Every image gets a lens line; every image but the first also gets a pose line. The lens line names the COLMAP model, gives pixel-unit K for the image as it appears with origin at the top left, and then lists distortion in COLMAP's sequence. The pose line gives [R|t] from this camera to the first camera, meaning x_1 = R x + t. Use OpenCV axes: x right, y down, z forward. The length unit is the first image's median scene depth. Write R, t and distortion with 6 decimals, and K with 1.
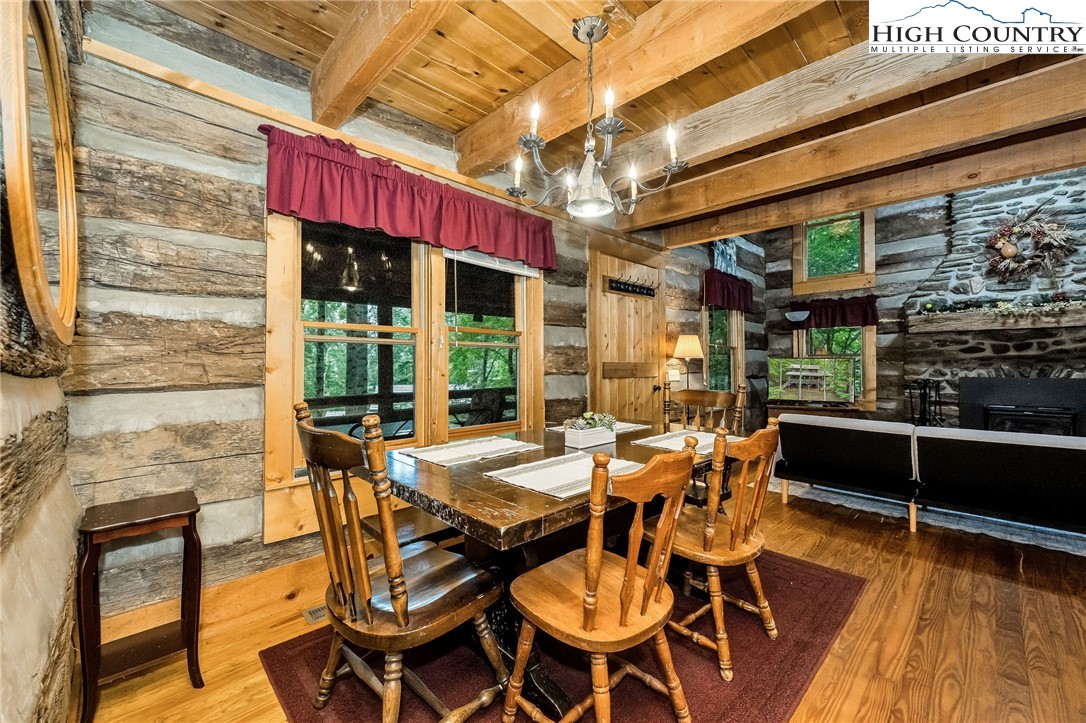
lens RADIAL K [[441.3, 0, 551.1], [0, 441.3, 363.8], [0, 0, 1]] dist [-0.003837, 0.000989]
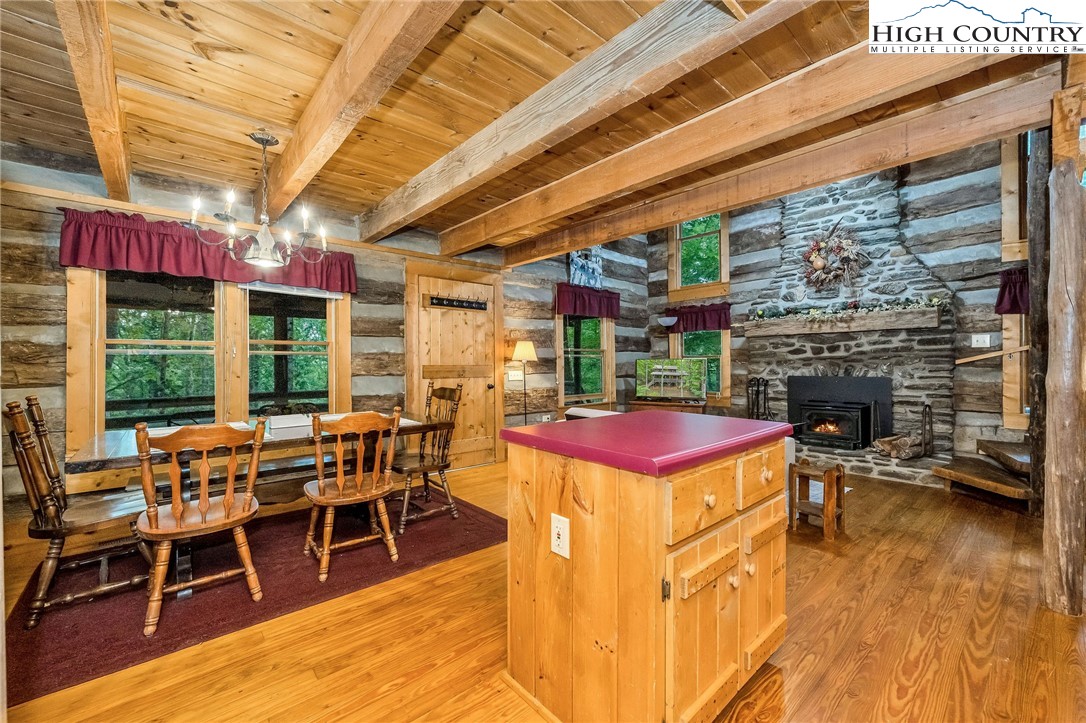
lens RADIAL K [[441.3, 0, 553.0], [0, 441.3, 363.9], [0, 0, 1]] dist [-0.003837, 0.000989]
pose [[0.998996, -0.005374, -0.044485, 0.388079], [0.005428, 0.999985, 0.001076, -0.005063], [0.044478, -0.001316, 0.999009, -0.143735]]
